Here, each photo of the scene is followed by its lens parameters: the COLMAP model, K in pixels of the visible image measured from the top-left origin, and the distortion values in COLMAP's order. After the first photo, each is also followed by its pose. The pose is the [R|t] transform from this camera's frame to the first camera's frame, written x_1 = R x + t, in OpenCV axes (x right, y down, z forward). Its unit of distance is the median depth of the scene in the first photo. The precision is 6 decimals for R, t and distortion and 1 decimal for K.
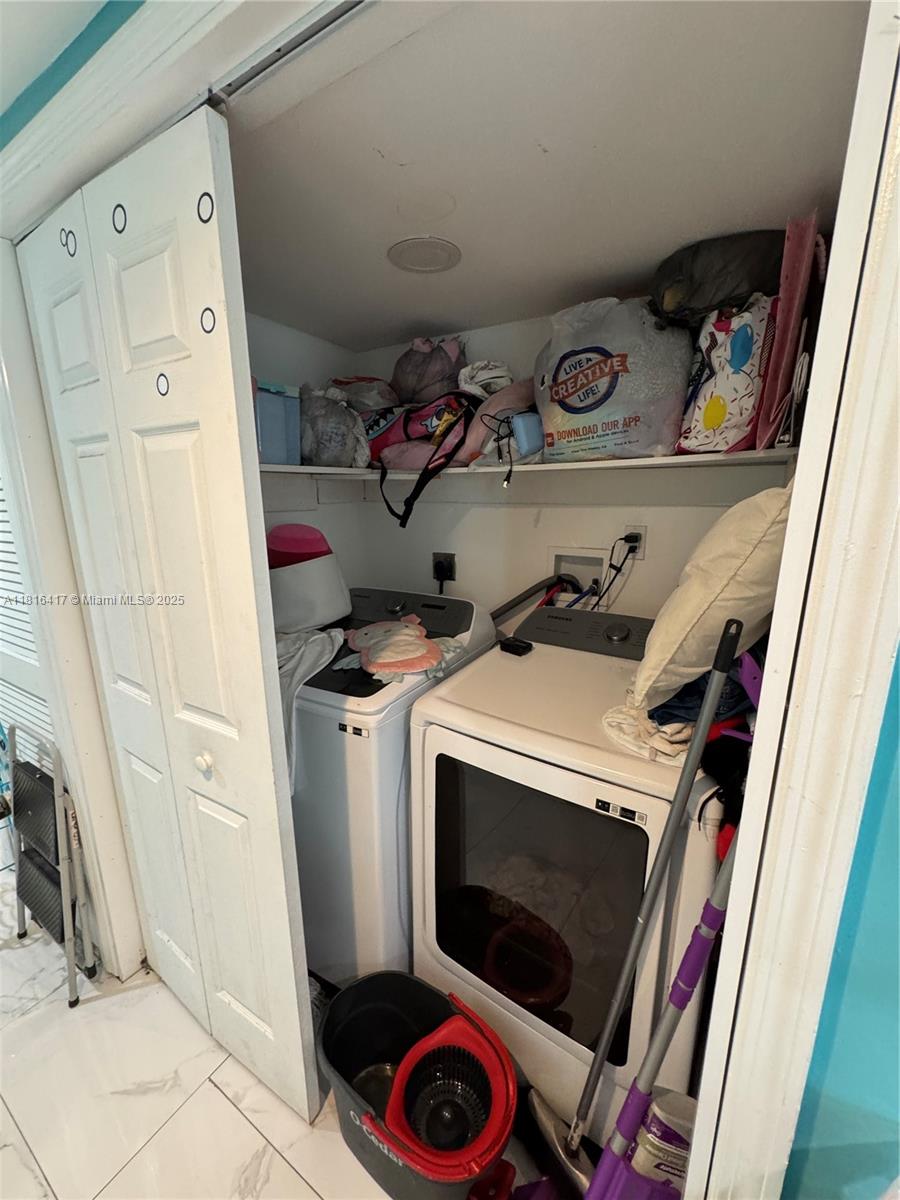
lens RADIAL K [[477.4, 0, 450.0], [0, 477.4, 600.0], [0, 0, 1]] dist [-0.002564, 0.000278]
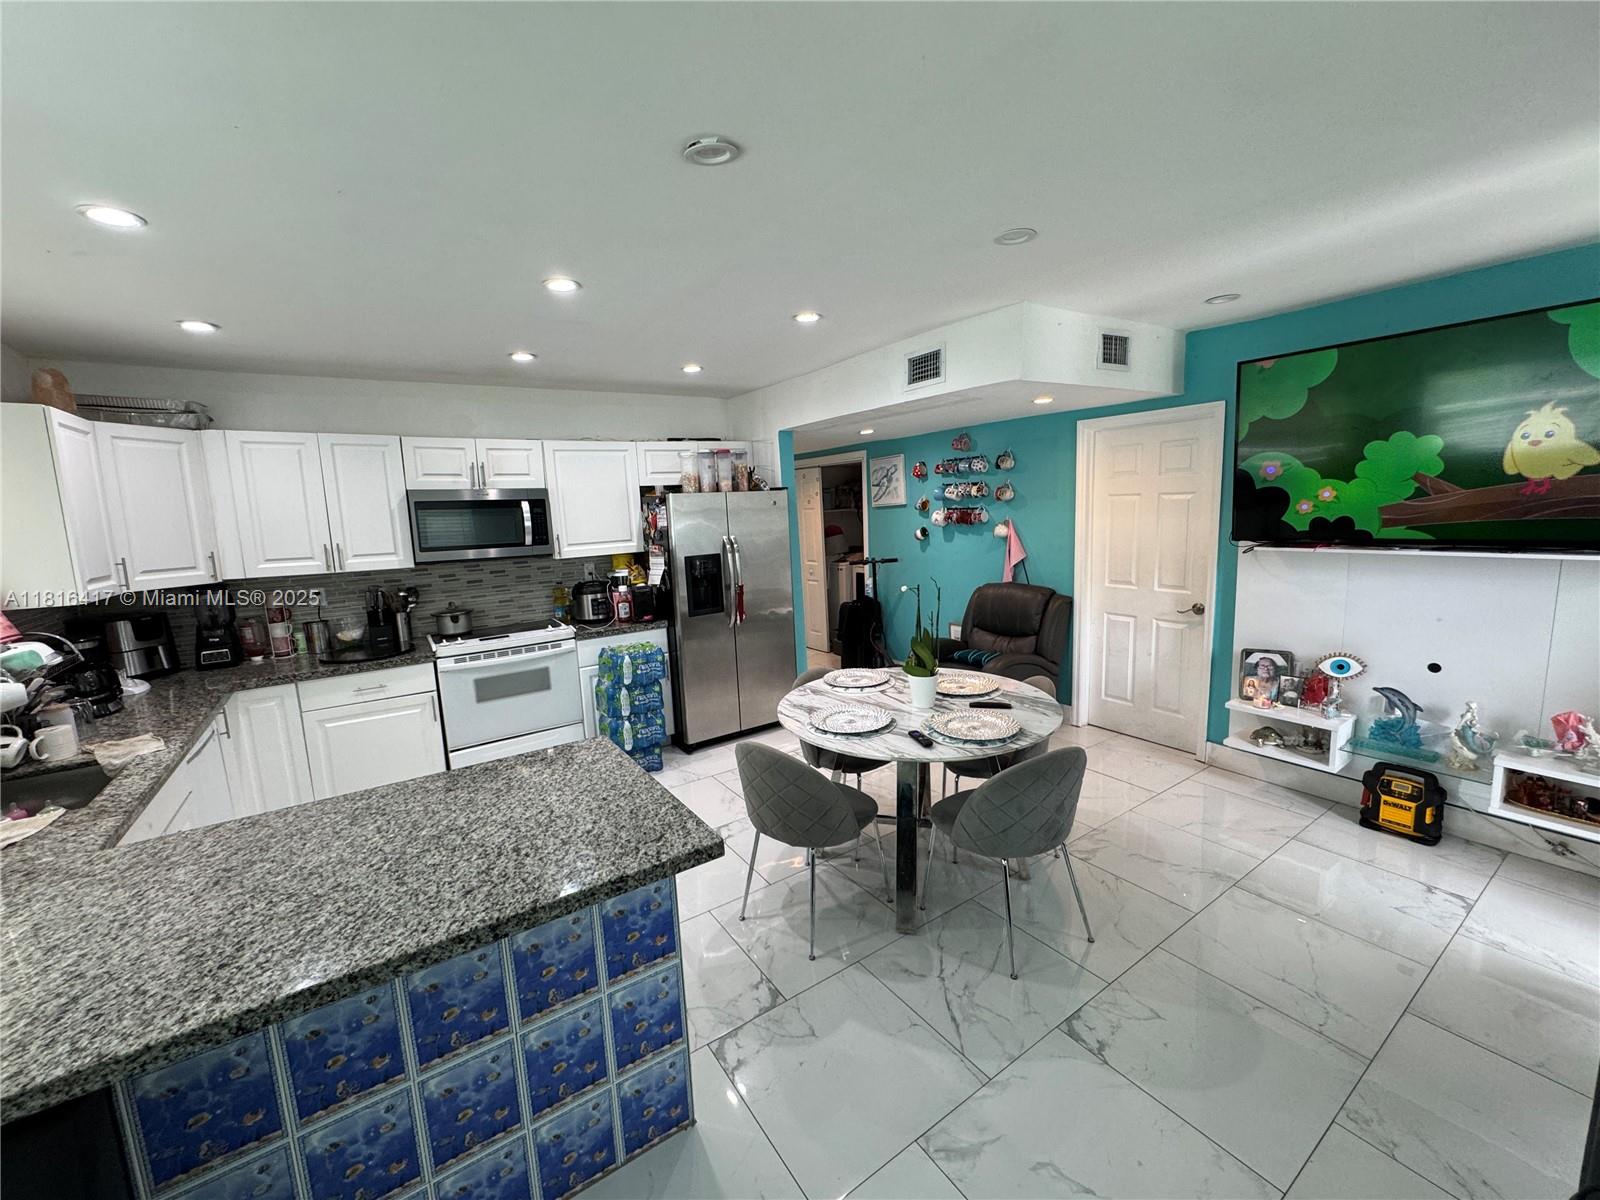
lens RADIAL K [[636.6, 0, 801.7], [0, 636.6, 598.6], [0, 0, 1]] dist [-0.002564, 0.000278]
pose [[0.911541, 0.025723, -0.410404, 1.612712], [-0.048069, 0.997865, -0.044221, 0.687458], [0.408390, 0.060037, 0.910831, -3.837976]]
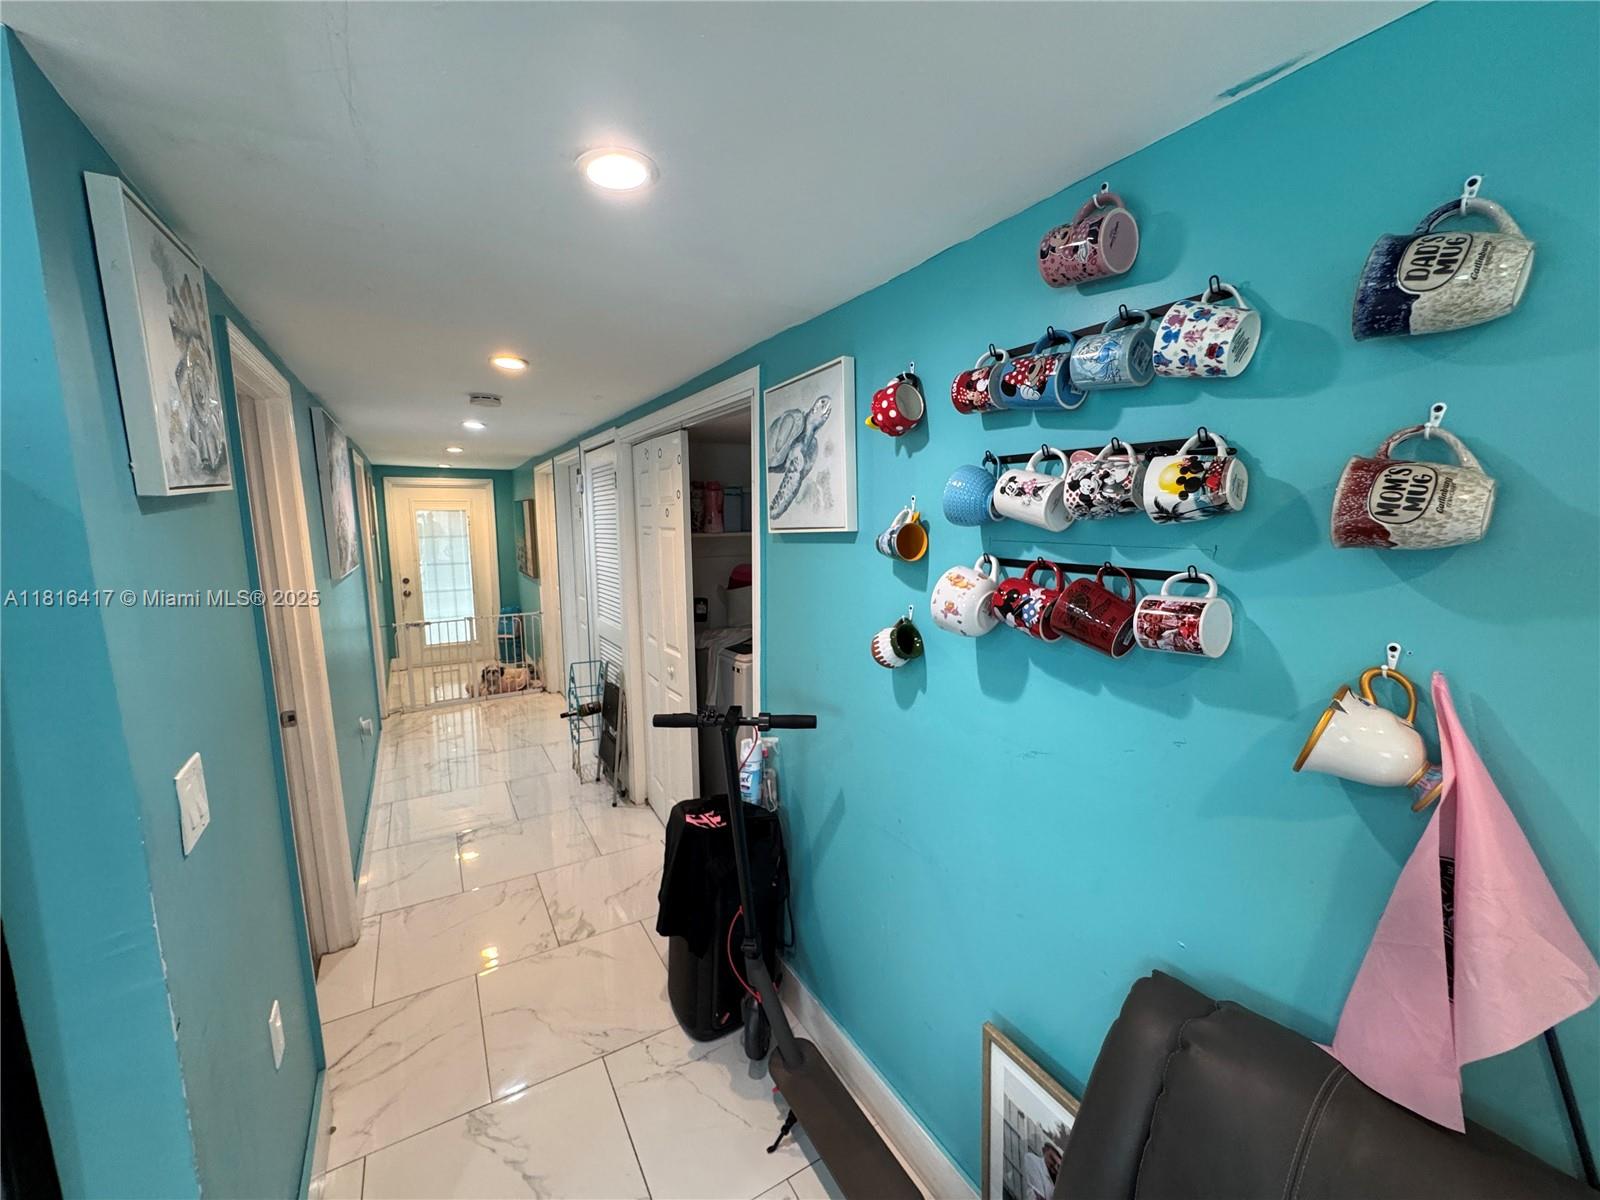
lens RADIAL K [[636.6, 0, 801.7], [0, 636.6, 598.6], [0, 0, 1]] dist [-0.002564, 0.000278]
pose [[0.889377, 0.061988, -0.452953, 1.007769], [-0.100513, 0.993036, -0.061459, 0.093884], [0.445989, 0.100188, 0.889413, -1.046392]]
